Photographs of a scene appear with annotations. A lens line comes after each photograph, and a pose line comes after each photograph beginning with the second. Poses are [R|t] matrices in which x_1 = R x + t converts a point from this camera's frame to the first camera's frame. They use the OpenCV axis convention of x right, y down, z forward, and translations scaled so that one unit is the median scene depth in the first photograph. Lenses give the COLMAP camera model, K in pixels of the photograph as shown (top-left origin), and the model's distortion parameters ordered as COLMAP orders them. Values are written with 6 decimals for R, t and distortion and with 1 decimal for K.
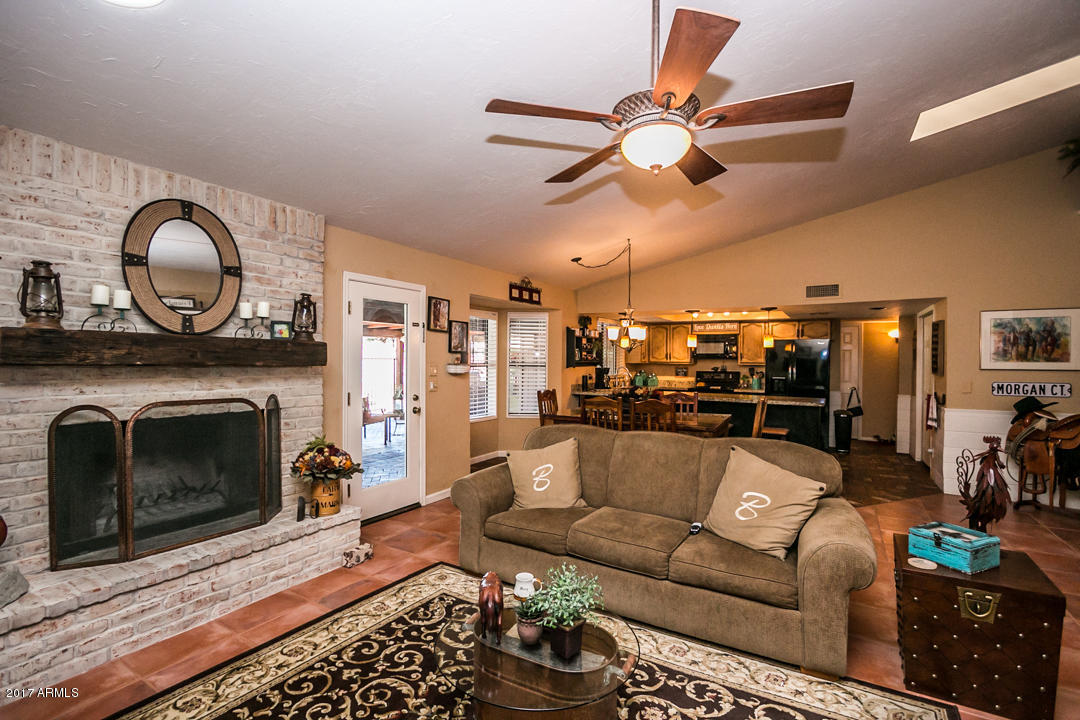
lens RADIAL K [[497.2, 0, 536.3], [0, 497.2, 360.4], [0, 0, 1]] dist [-0.003648, -0.000934]
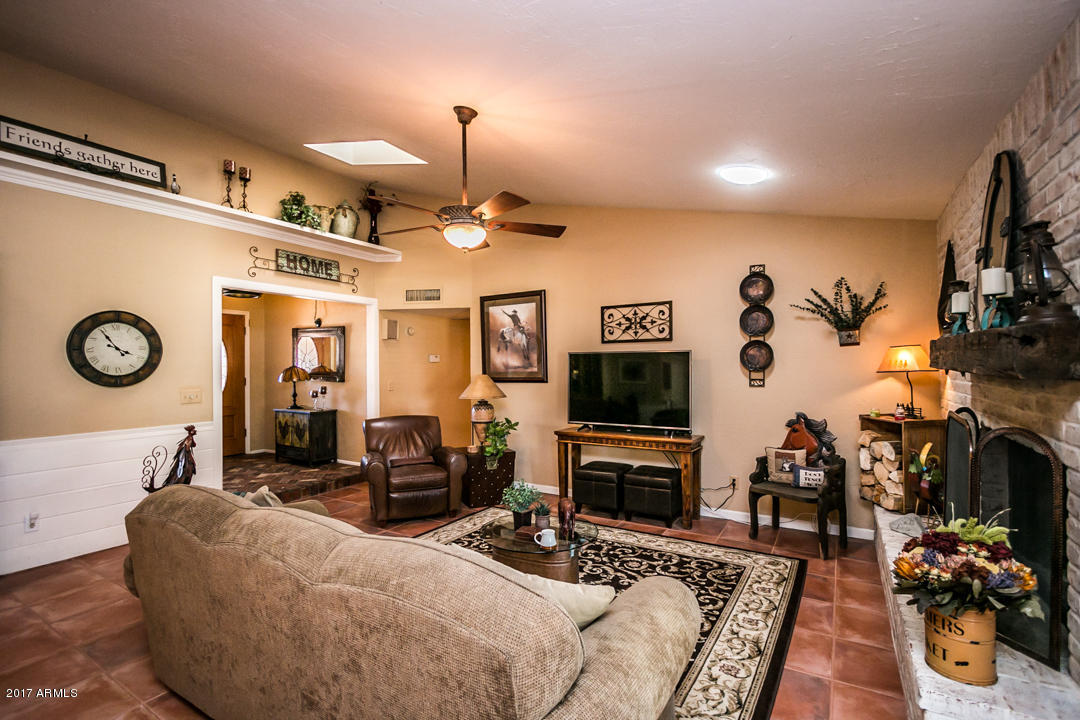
lens RADIAL K [[501.3, 0, 540.0], [0, 501.3, 360.0], [0, 0, 1]] dist [-0.012264, 0.000154]
pose [[-0.999982, 0.004080, 0.004354, -0.006784], [0.004049, 0.999966, -0.007177, -0.004059], [-0.004383, -0.007159, -0.999965, 1.446411]]
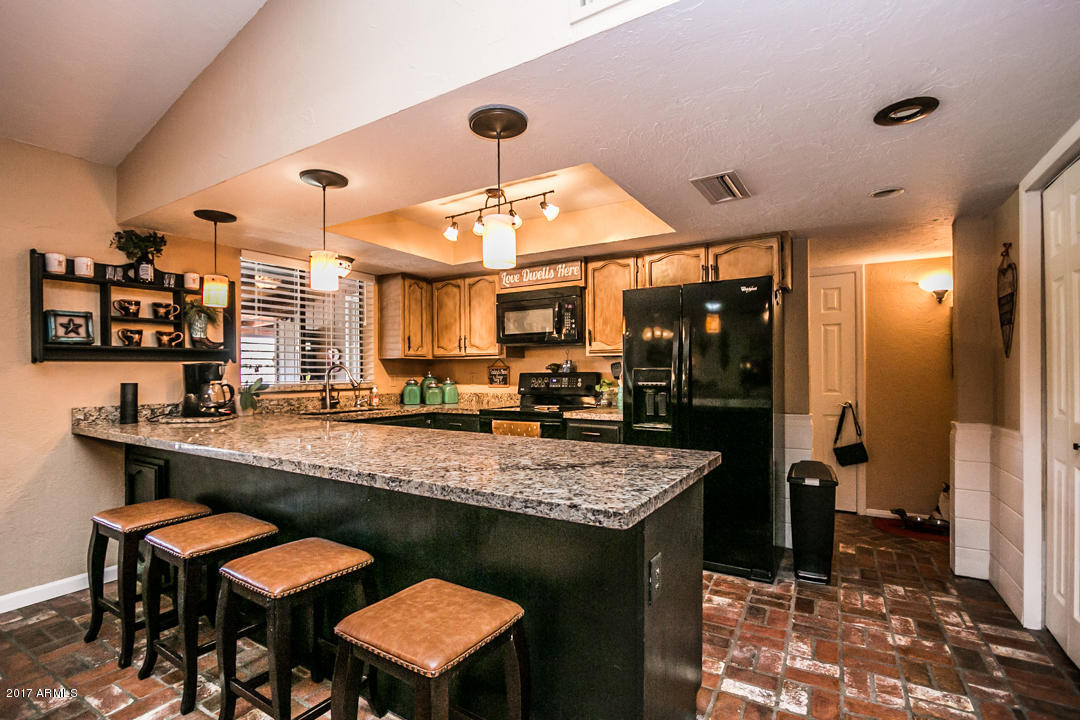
lens RADIAL K [[493.4, 0, 539.3], [0, 493.4, 366.4], [0, 0, 1]] dist [-0.014711, -0.000155]
pose [[0.999848, -0.012863, -0.011772, 0.883498], [0.012690, 0.999813, -0.014610, 0.056678], [0.011958, 0.014459, 0.999824, 1.327075]]
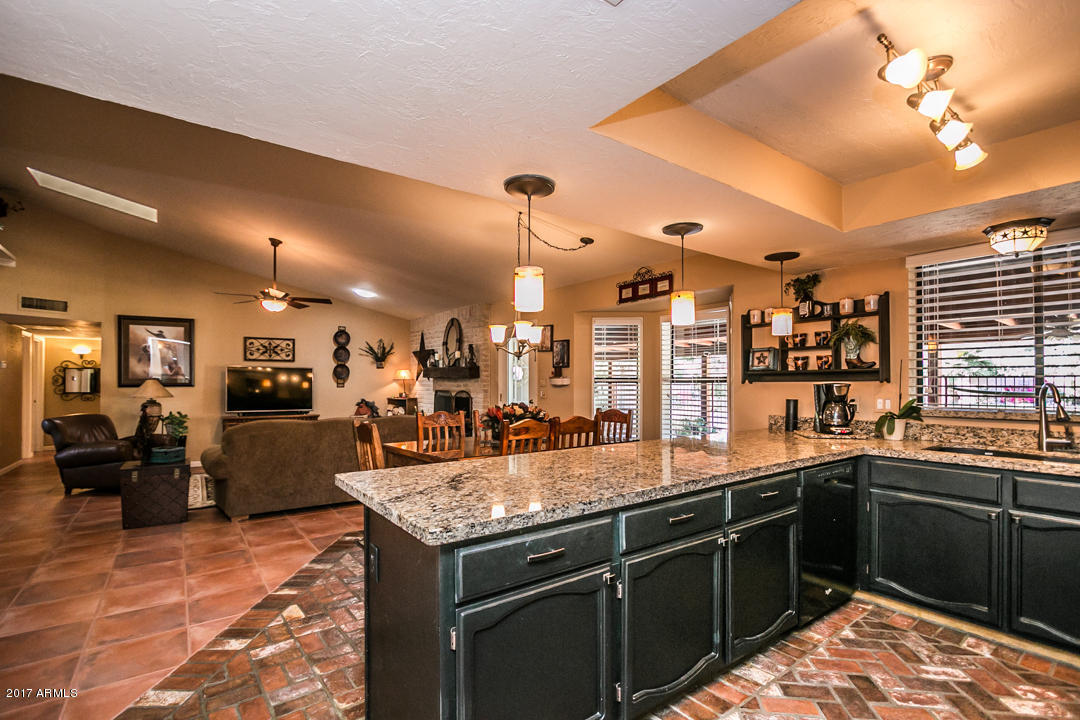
lens RADIAL K [[507.7, 0, 537.3], [0, 507.7, 372.3], [0, 0, 1]] dist [-0.004714, 0.000022]
pose [[-0.383310, -0.025250, -0.923275, 1.404110], [-0.006568, 0.999675, -0.024613, 0.036711], [0.923596, -0.003370, -0.383351, 2.063664]]
